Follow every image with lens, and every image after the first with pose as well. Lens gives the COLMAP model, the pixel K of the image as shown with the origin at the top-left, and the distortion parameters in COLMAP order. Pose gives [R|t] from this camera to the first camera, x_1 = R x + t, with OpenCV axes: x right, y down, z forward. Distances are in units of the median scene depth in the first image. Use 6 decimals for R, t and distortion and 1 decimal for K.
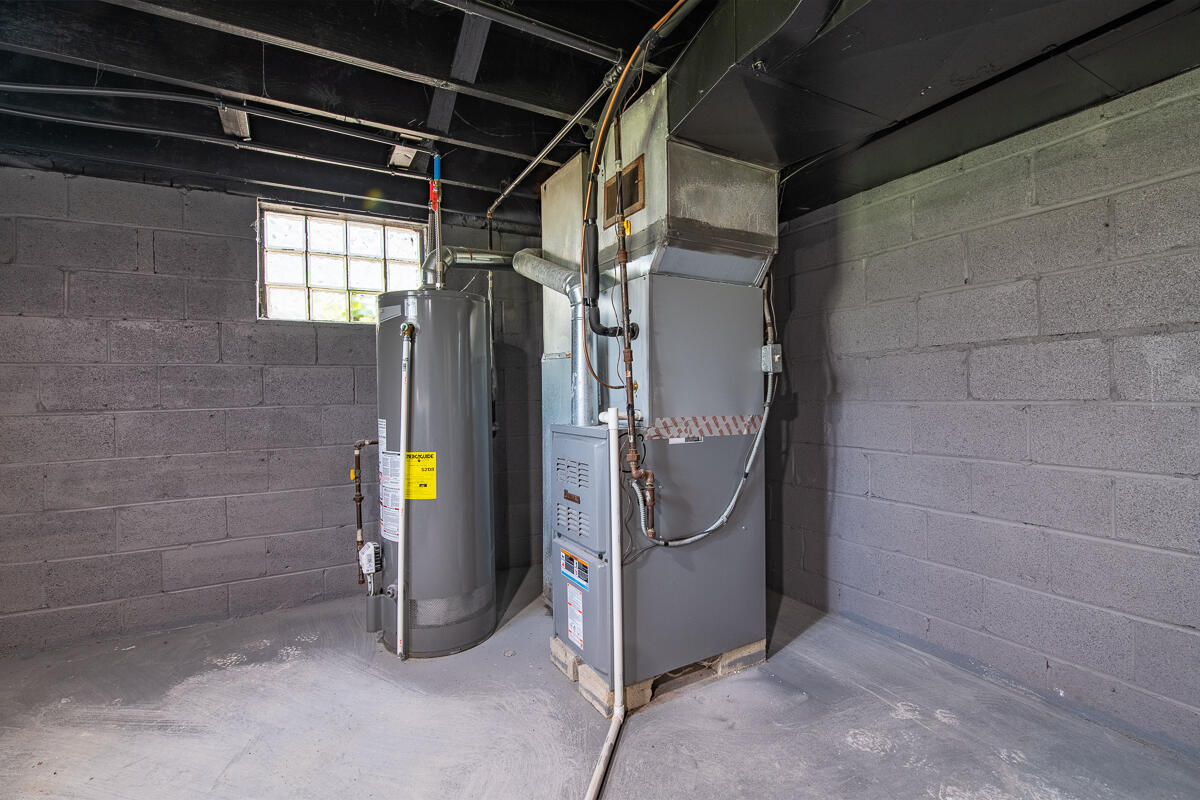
lens RADIAL K [[529.5, 0, 607.9], [0, 529.5, 394.4], [0, 0, 1]] dist [-0.012415, -0.001678]
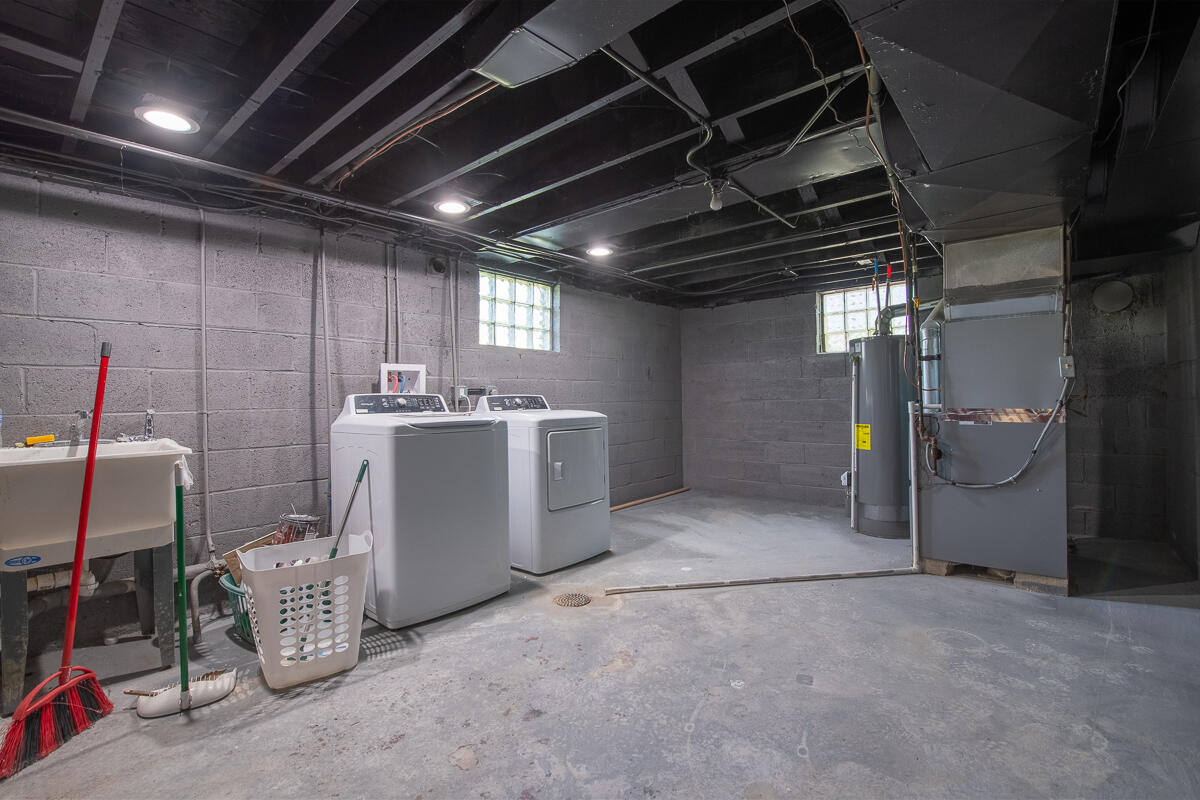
lens RADIAL K [[529.5, 0, 607.9], [0, 529.5, 394.4], [0, 0, 1]] dist [-0.012415, -0.001678]
pose [[0.355463, 0.002566, -0.934687, 1.034915], [0.008477, 0.999946, 0.005969, -0.014318], [0.934652, -0.010045, 0.355422, -0.490980]]
